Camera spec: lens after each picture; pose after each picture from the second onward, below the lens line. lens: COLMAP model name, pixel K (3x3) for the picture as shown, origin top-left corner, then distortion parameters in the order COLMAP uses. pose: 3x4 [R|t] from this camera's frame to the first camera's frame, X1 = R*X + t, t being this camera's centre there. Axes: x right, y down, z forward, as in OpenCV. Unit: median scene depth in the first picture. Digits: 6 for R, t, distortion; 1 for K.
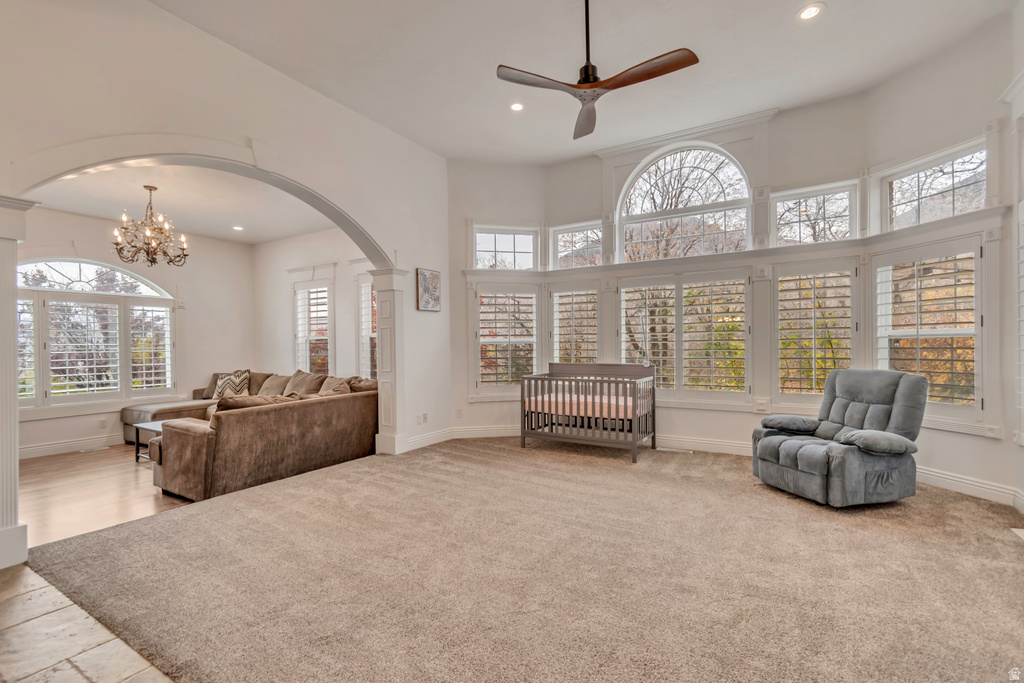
lens RADIAL K [[461.5, 0, 512.0], [0, 461.5, 341.5], [0, 0, 1]] dist [0.002469, -0.000141]
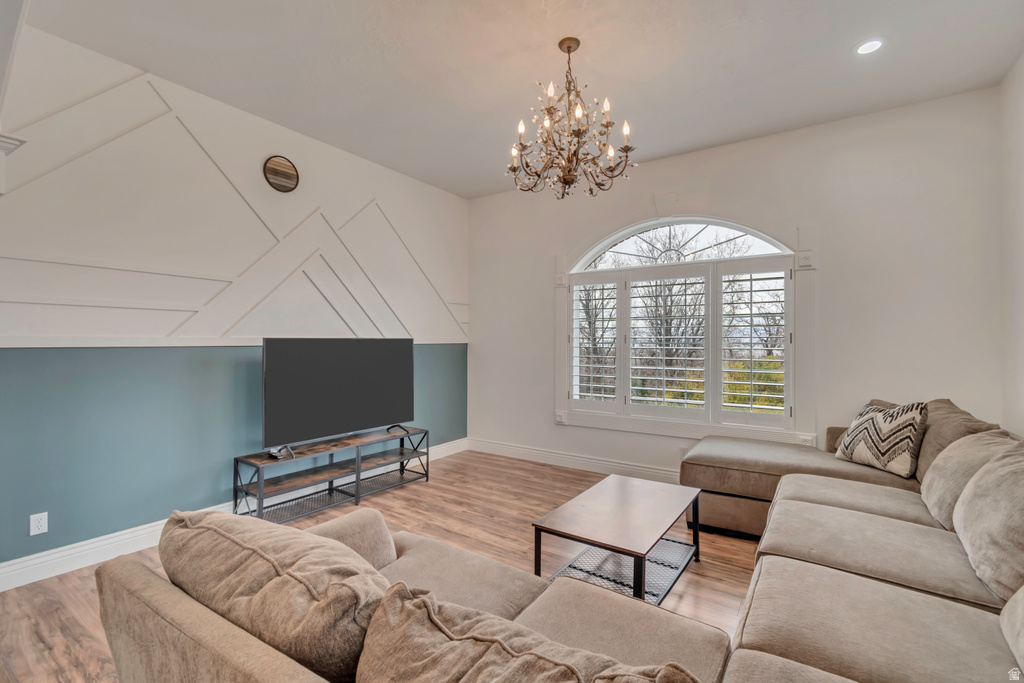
lens RADIAL K [[473.7, 0, 515.0], [0, 473.7, 338.7], [0, 0, 1]] dist [0.008604, 0.000038]
pose [[-0.031586, 0.012492, -0.999423, -0.204581], [0.006536, 0.999903, 0.012291, -0.001278], [0.999480, -0.006144, -0.031664, 0.862408]]
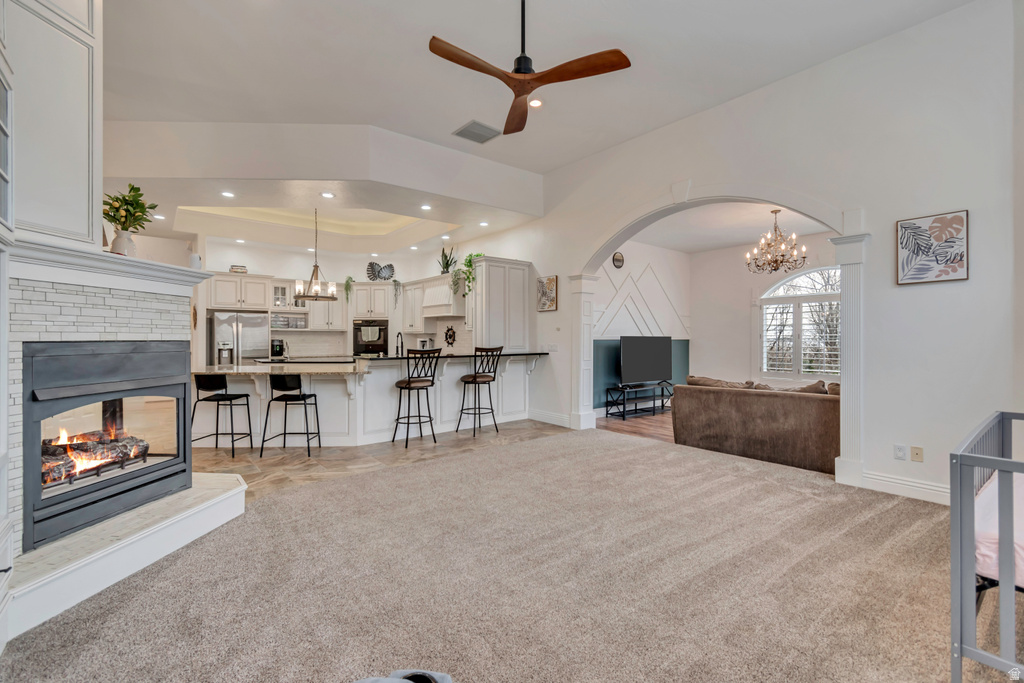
lens RADIAL K [[453.3, 0, 516.5], [0, 453.3, 338.8], [0, 0, 1]] dist [0.001480, 0.000051]
pose [[-0.325933, 0.012003, -0.945317, 0.557741], [0.011562, 0.999895, 0.008709, -0.003472], [0.945322, -0.008091, -0.326038, 0.664833]]
